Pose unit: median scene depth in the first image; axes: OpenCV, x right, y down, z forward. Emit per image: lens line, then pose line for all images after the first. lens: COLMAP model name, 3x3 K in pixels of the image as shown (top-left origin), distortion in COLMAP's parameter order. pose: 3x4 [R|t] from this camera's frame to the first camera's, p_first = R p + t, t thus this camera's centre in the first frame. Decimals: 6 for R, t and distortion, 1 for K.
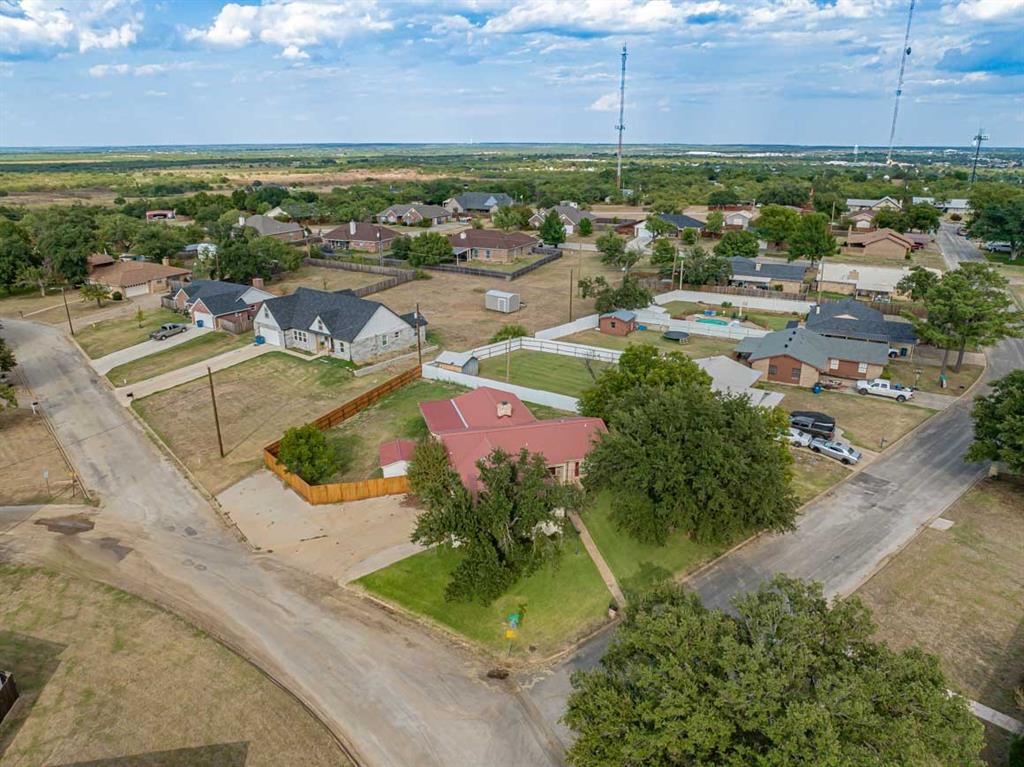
lens RADIAL K [[721.8, 0, 516.4], [0, 721.8, 382.5], [0, 0, 1]] dist [-0.047319, 0.009810]
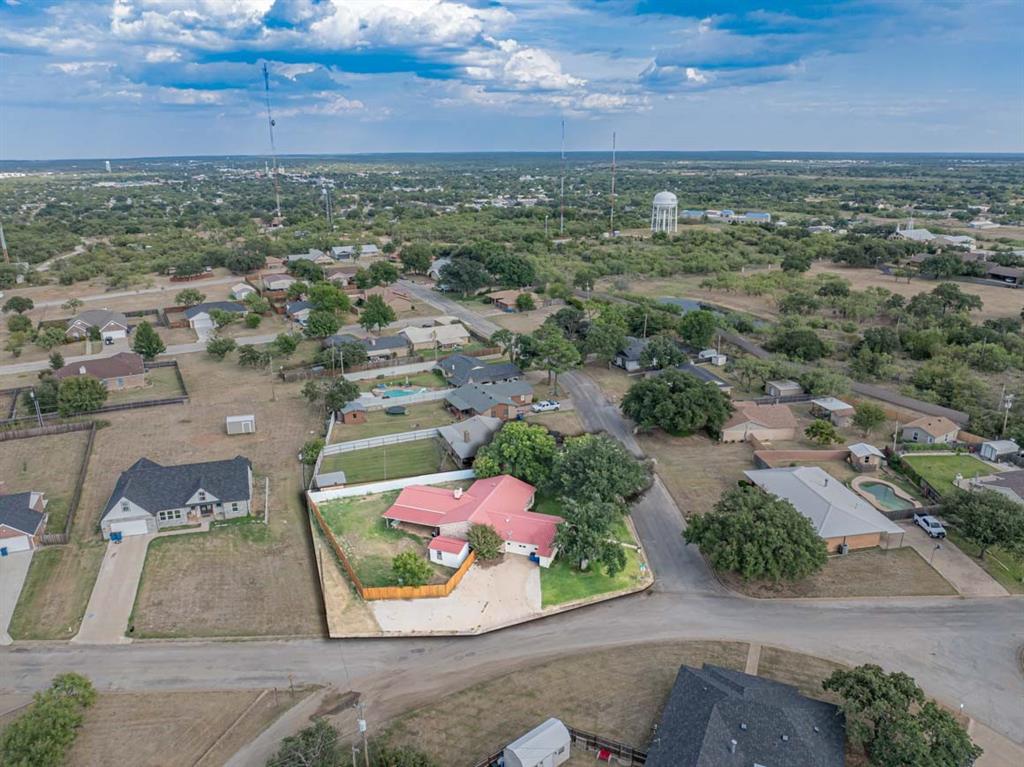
lens RADIAL K [[721.8, 0, 516.4], [0, 721.8, 382.5], [0, 0, 1]] dist [-0.047319, 0.009810]
pose [[0.582124, -0.255167, 0.772024, -1.151601], [0.265019, 0.957176, 0.116532, -0.357681], [-0.768698, 0.136765, 0.624819, -0.074679]]
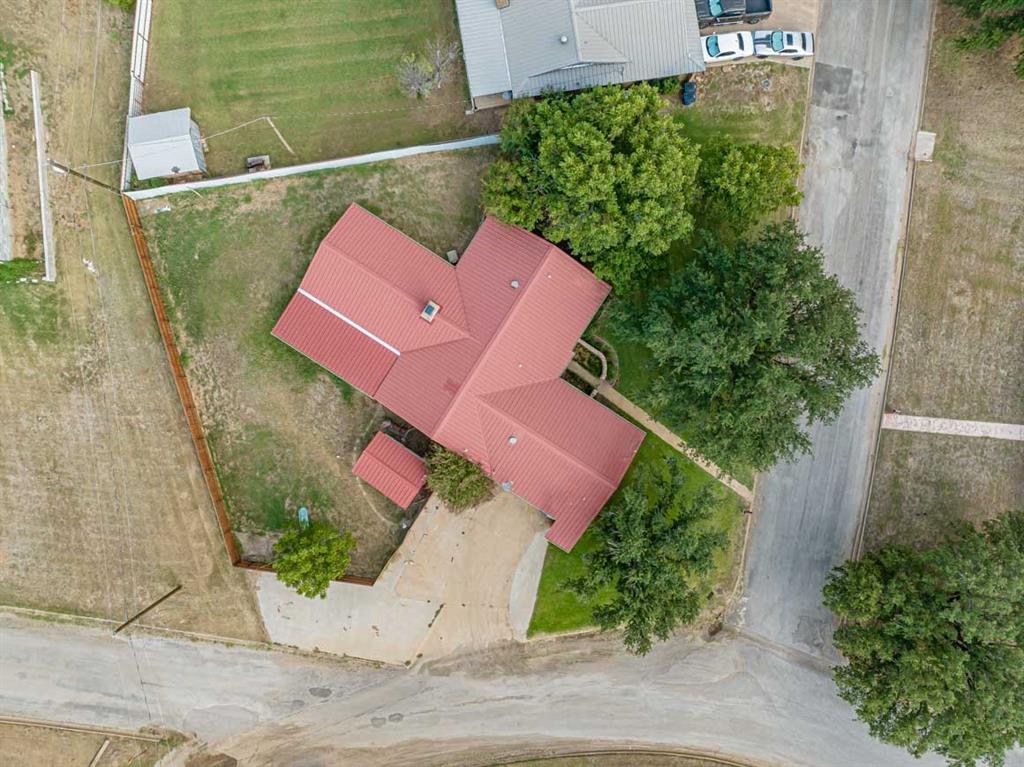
lens RADIAL K [[721.8, 0, 516.4], [0, 721.8, 382.5], [0, 0, 1]] dist [-0.047319, 0.009810]
pose [[0.747980, -0.663705, 0.004595, -0.003809], [0.202781, 0.235110, 0.950581, -0.639101], [-0.631985, -0.710084, 0.310444, 0.752004]]
